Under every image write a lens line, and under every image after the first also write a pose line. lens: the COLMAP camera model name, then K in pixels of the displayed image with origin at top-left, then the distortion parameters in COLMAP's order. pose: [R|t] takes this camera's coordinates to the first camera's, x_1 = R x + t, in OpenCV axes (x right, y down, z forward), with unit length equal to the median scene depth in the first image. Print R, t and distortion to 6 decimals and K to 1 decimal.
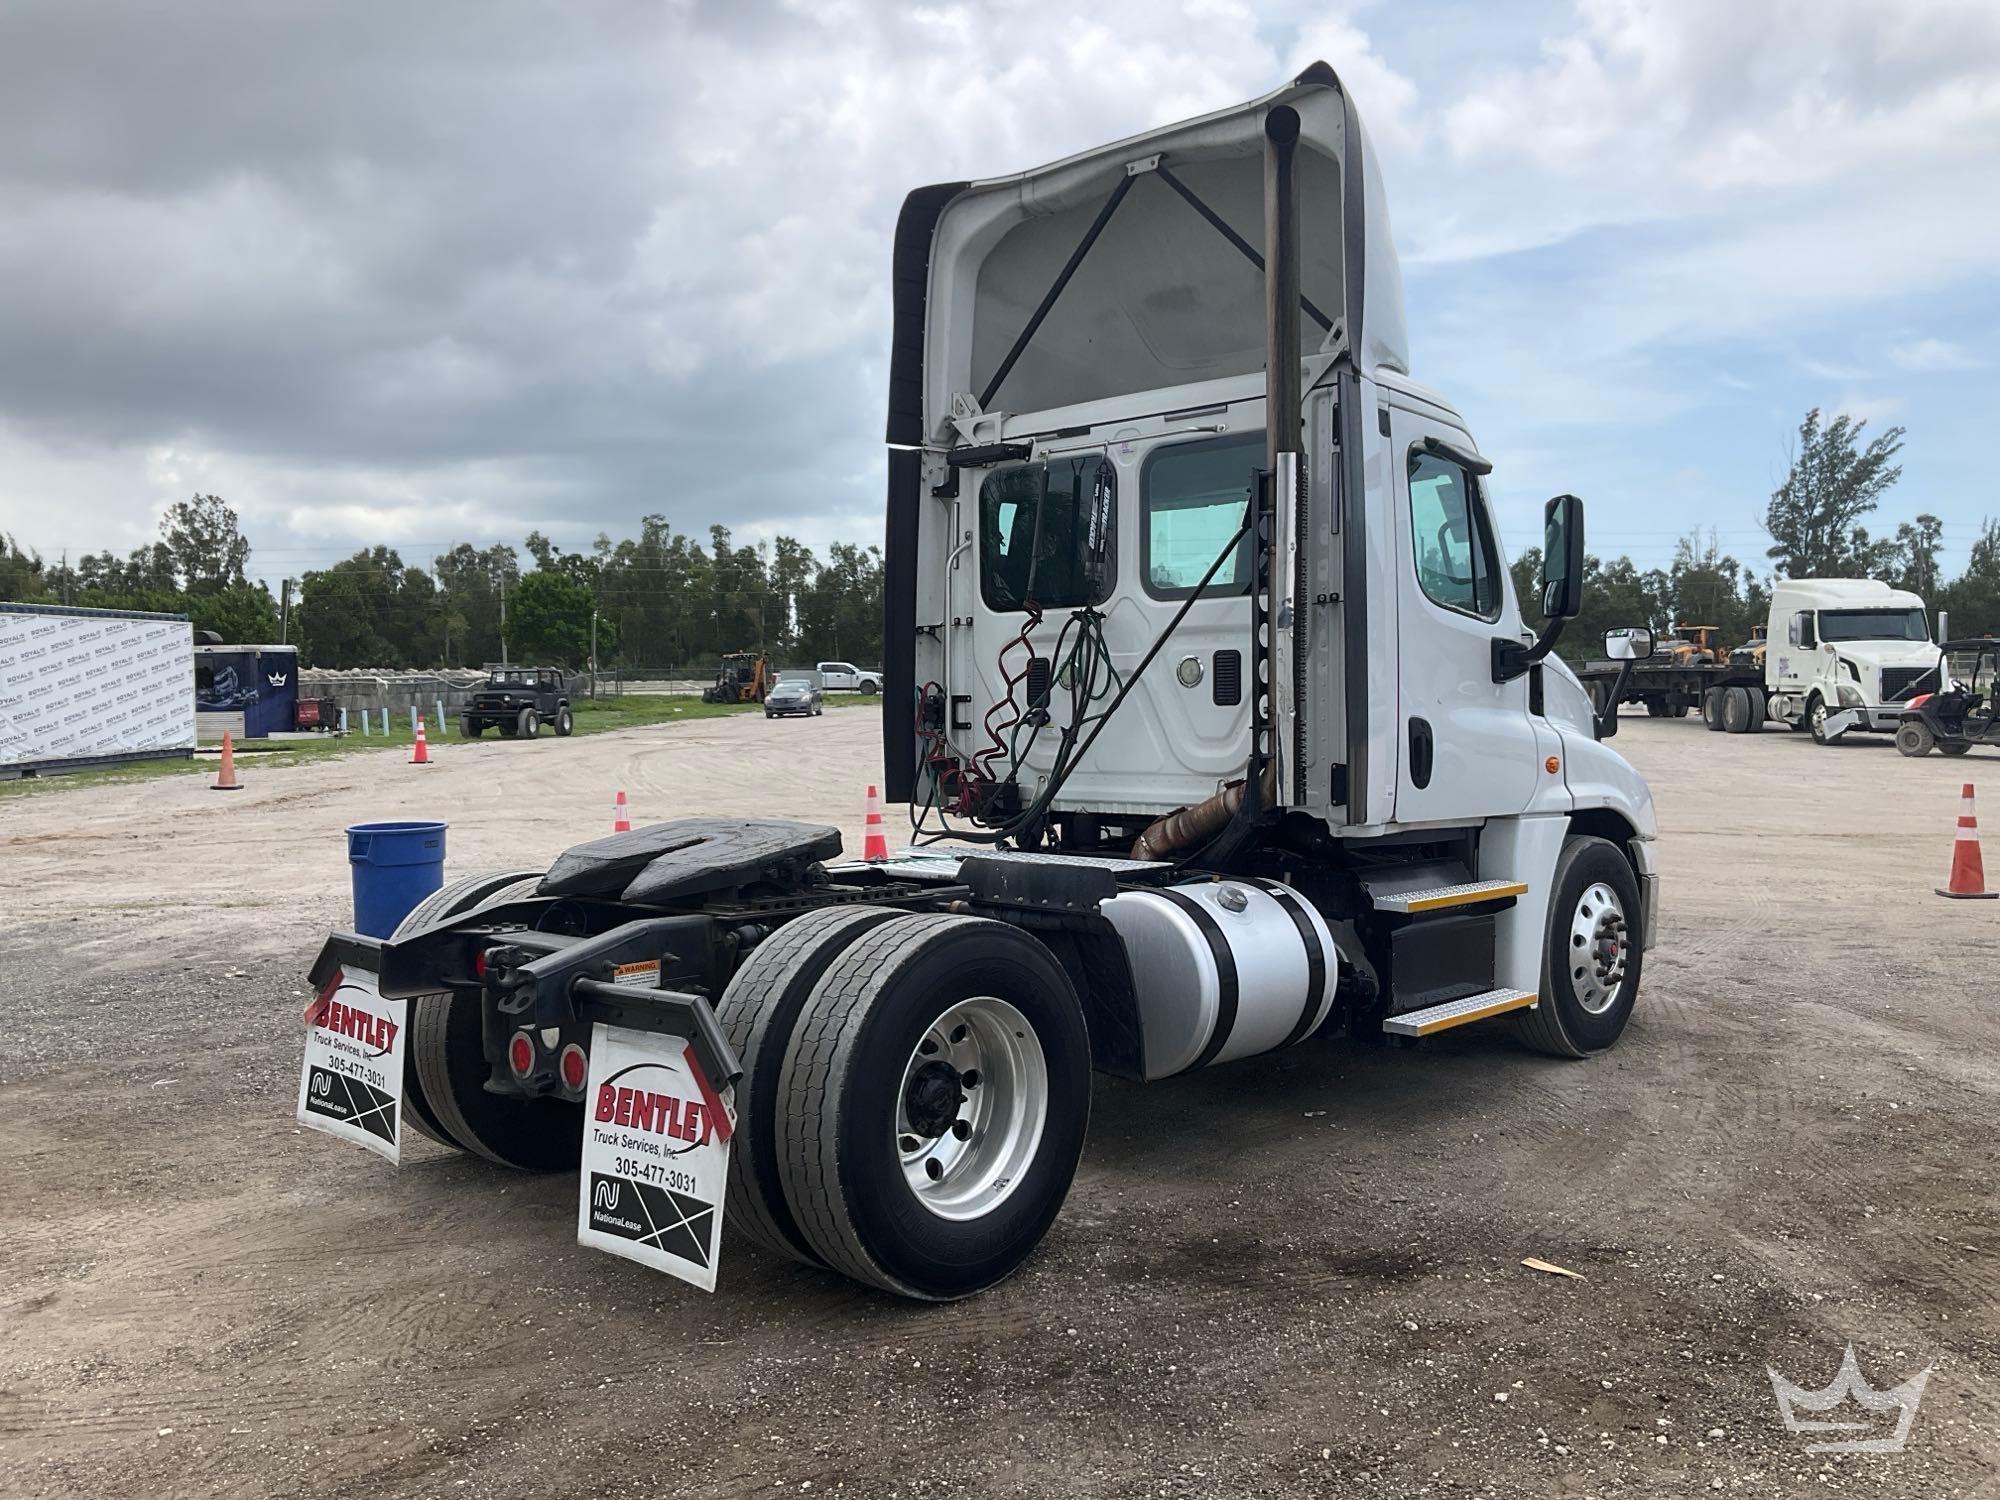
lens RADIAL K [[1657.0, 0, 969.2], [0, 1657.0, 751.1], [0, 0, 1]] dist [0.147397, -0.348020]
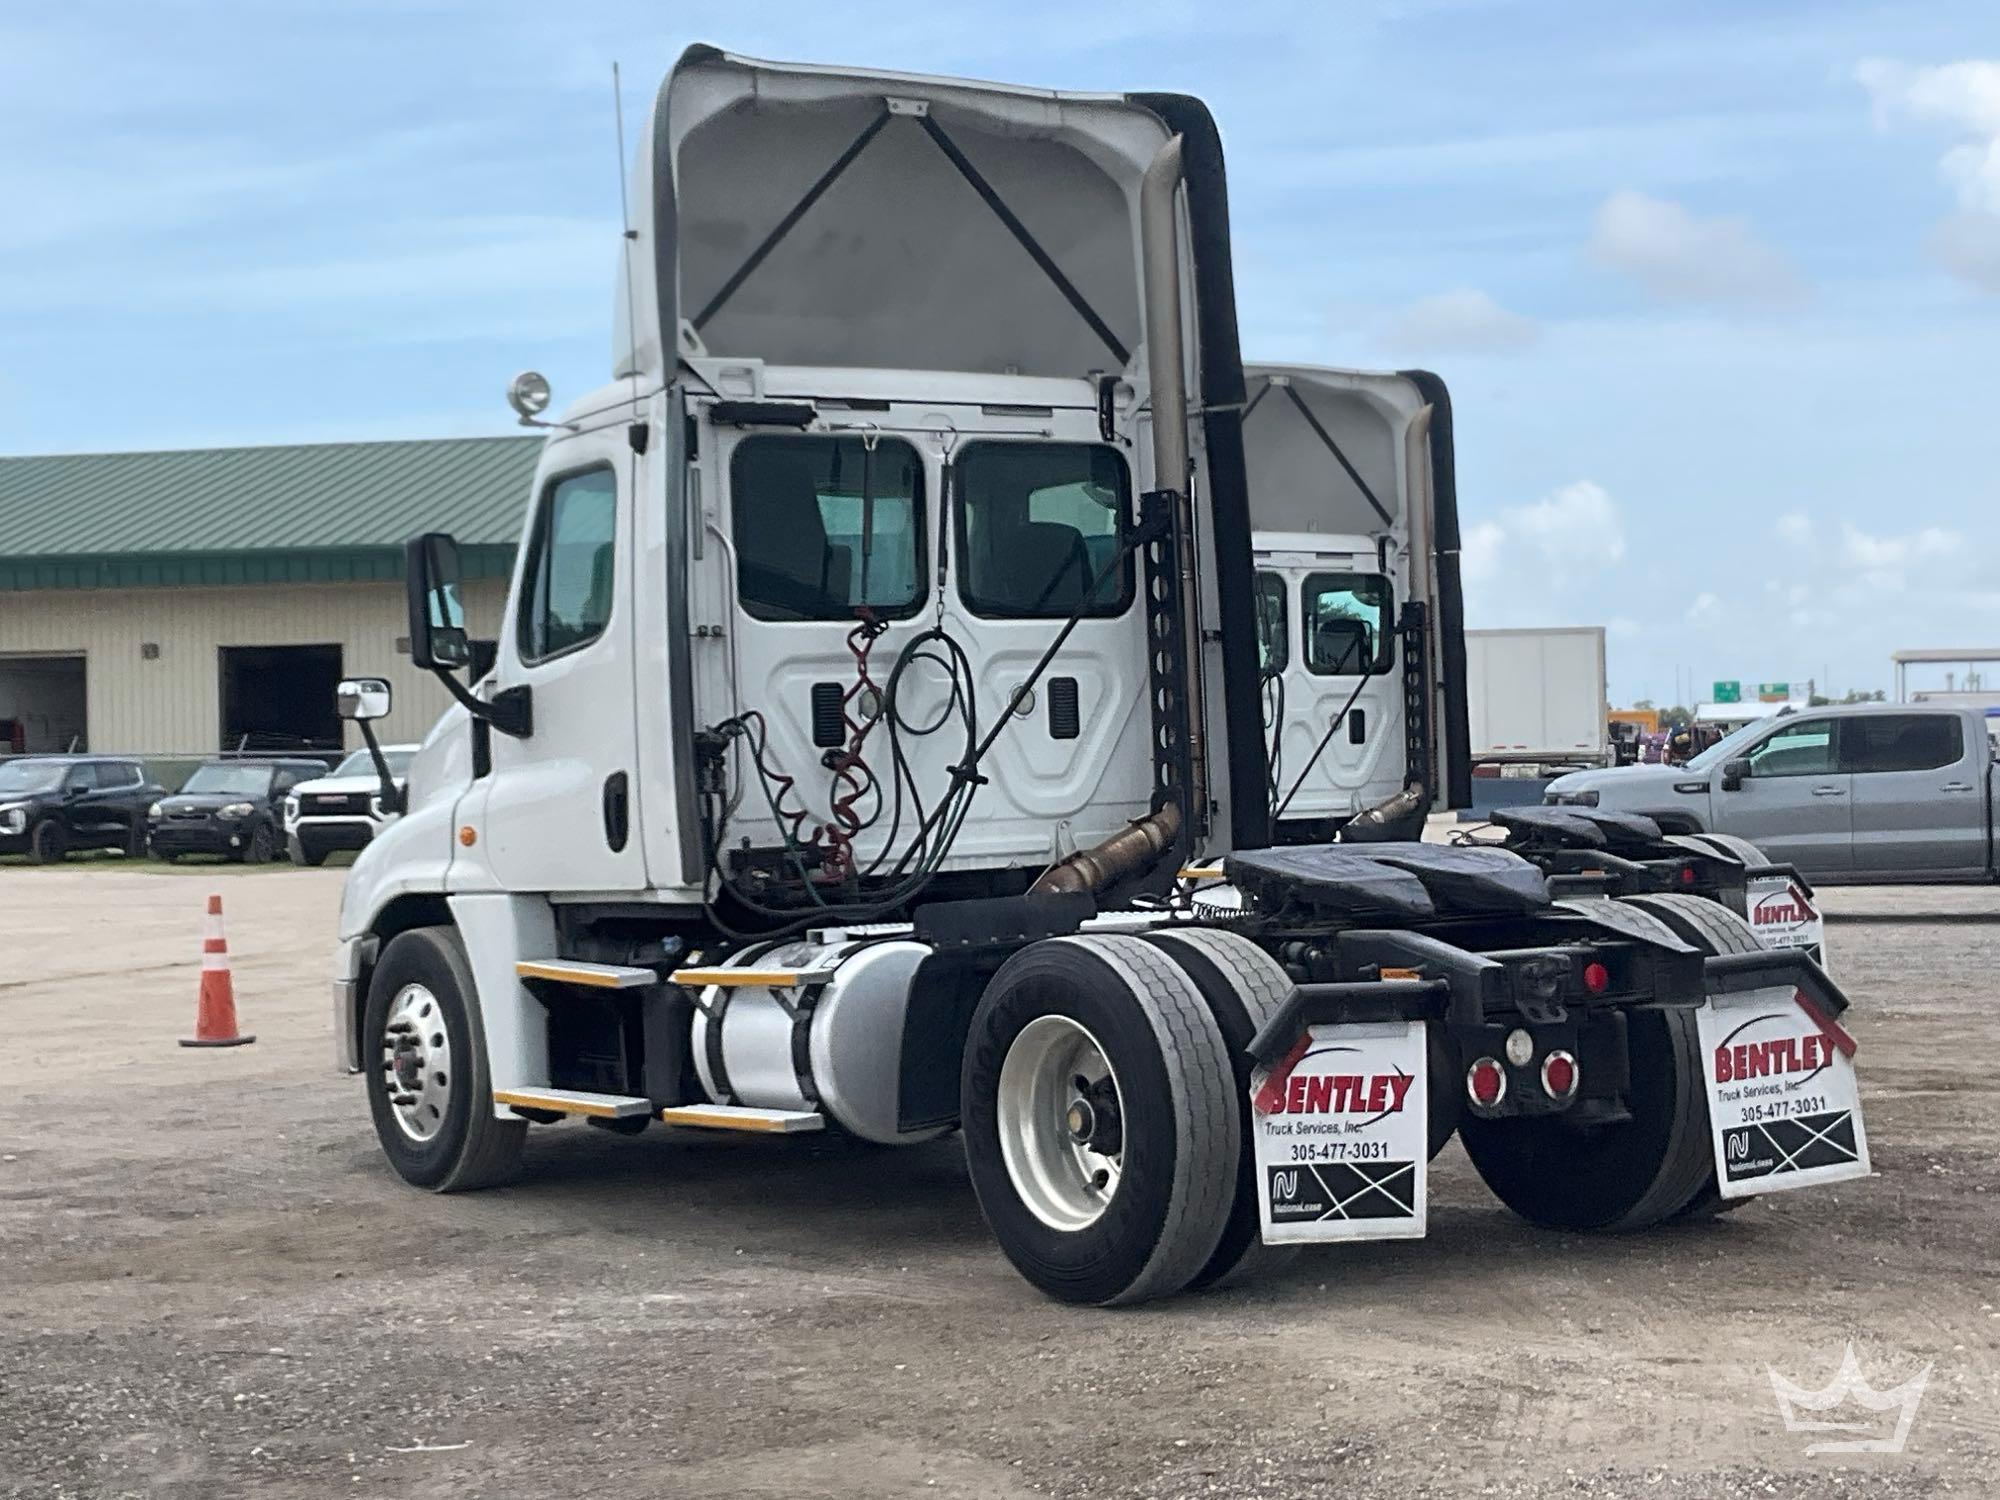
lens RADIAL K [[3473.7, 0, 943.3], [0, 3473.7, 749.4], [0, 0, 1]] dist [0.086761, 0.091735]
pose [[0.205198, 0.009510, 0.978674, -1.617363], [0.059833, 0.997961, -0.022243, 0.015567], [-0.976890, 0.063121, 0.204211, 0.644815]]
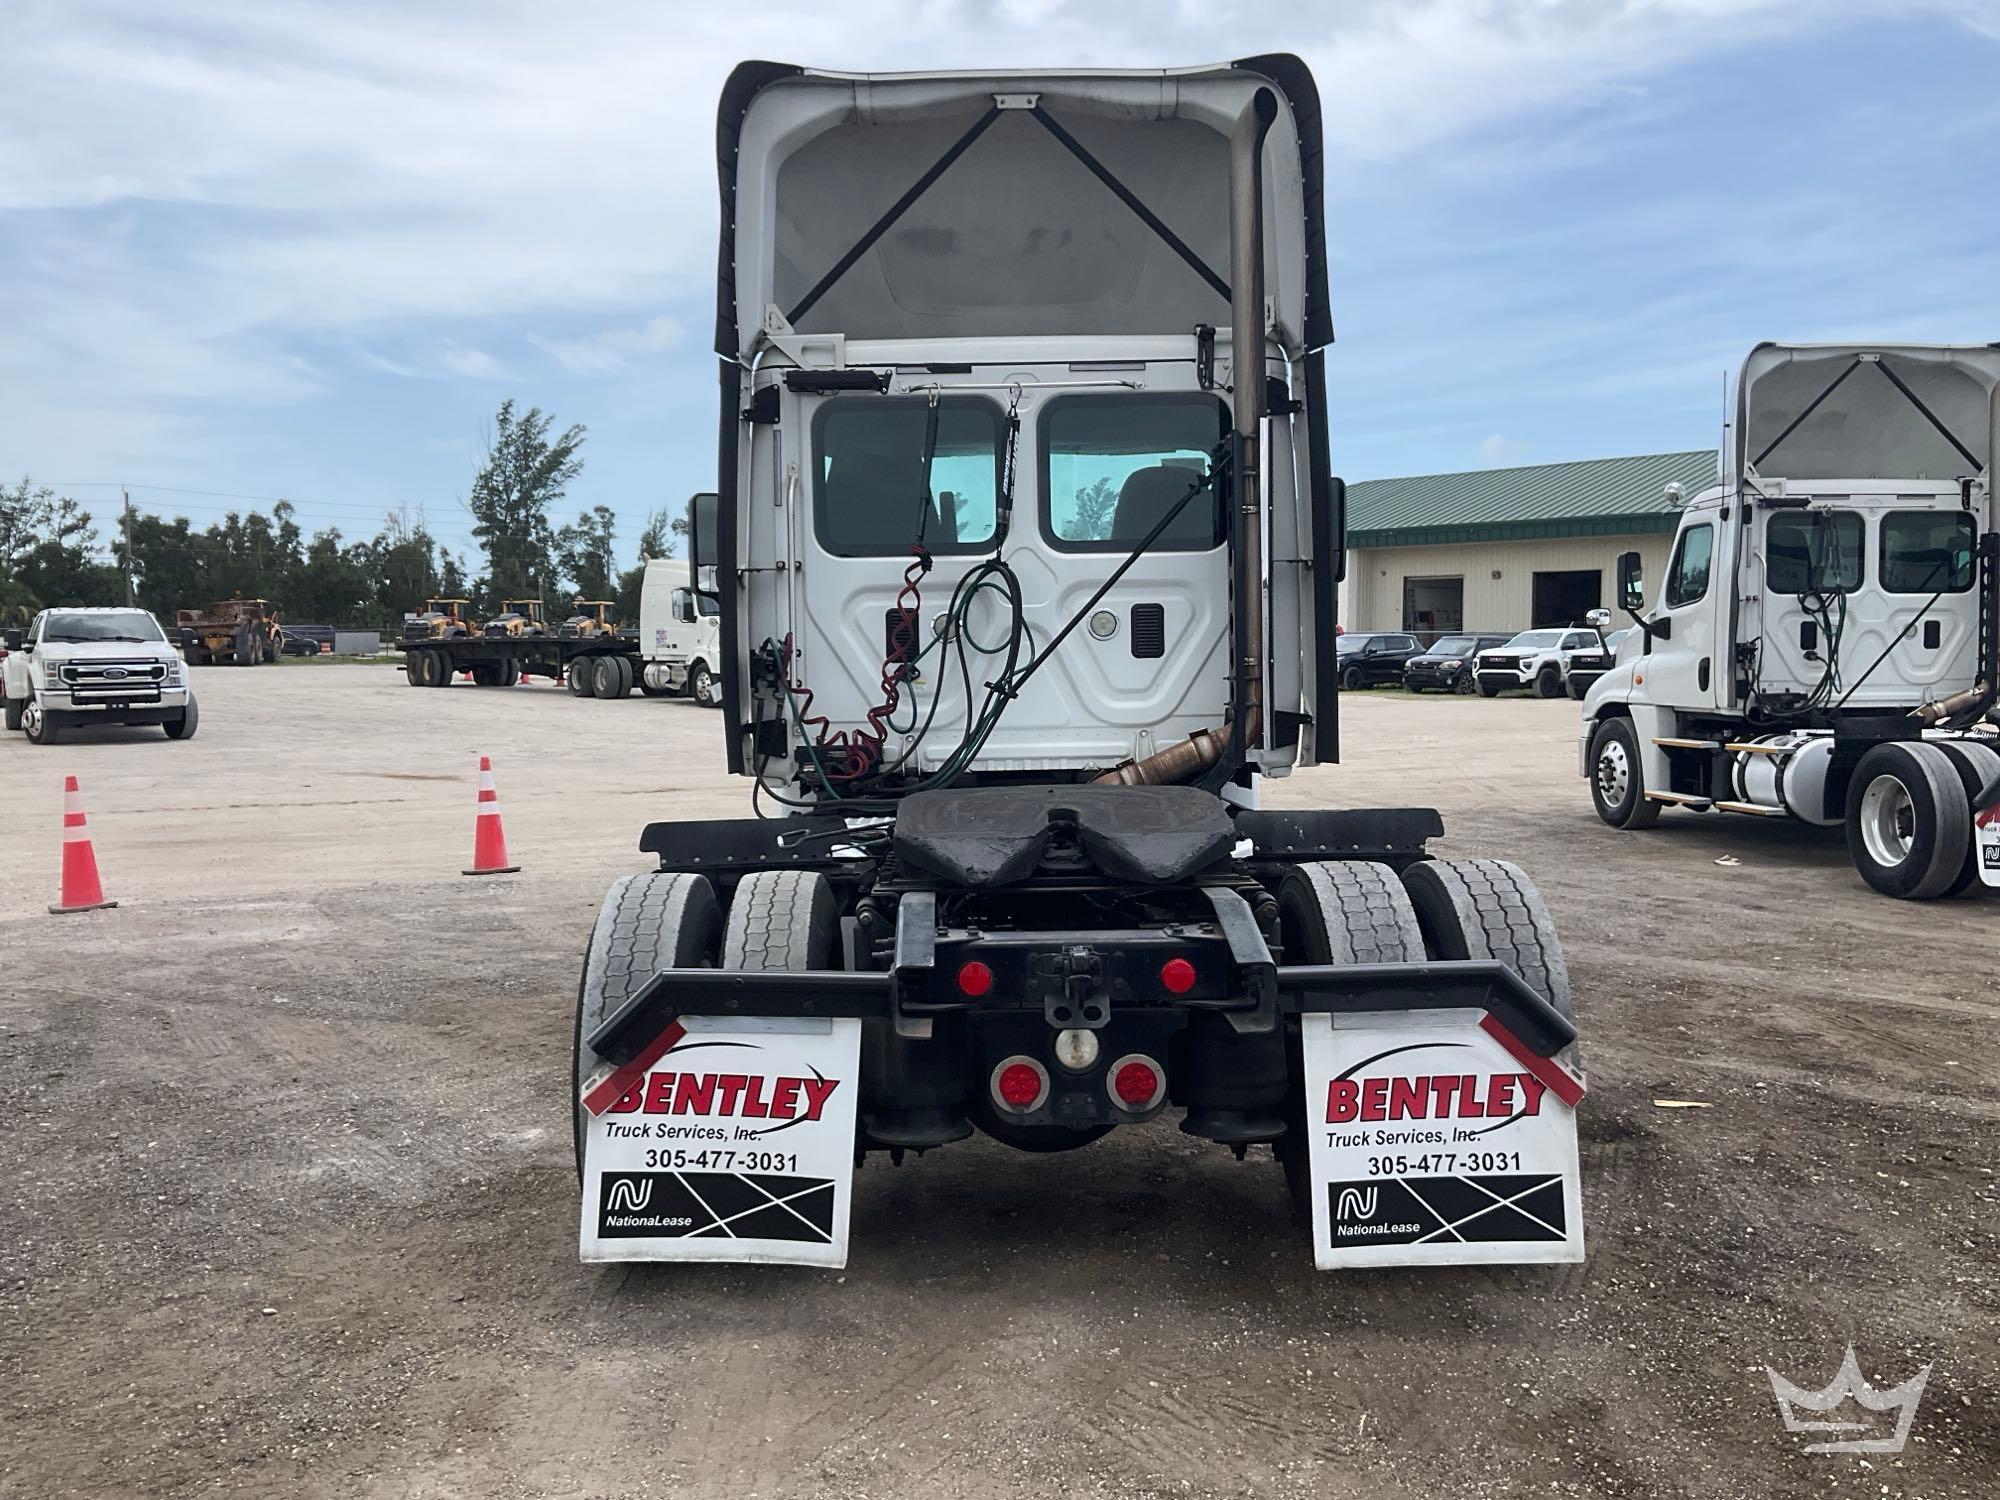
lens RADIAL K [[1657.0, 0, 969.2], [0, 1657.0, 751.1], [0, 0, 1]] dist [0.147397, -0.348020]
pose [[0.719969, -0.038468, 0.692939, -0.605019], [0.027102, 0.999259, 0.027314, -0.000960], [-0.693477, -0.000885, 0.720478, 0.319728]]
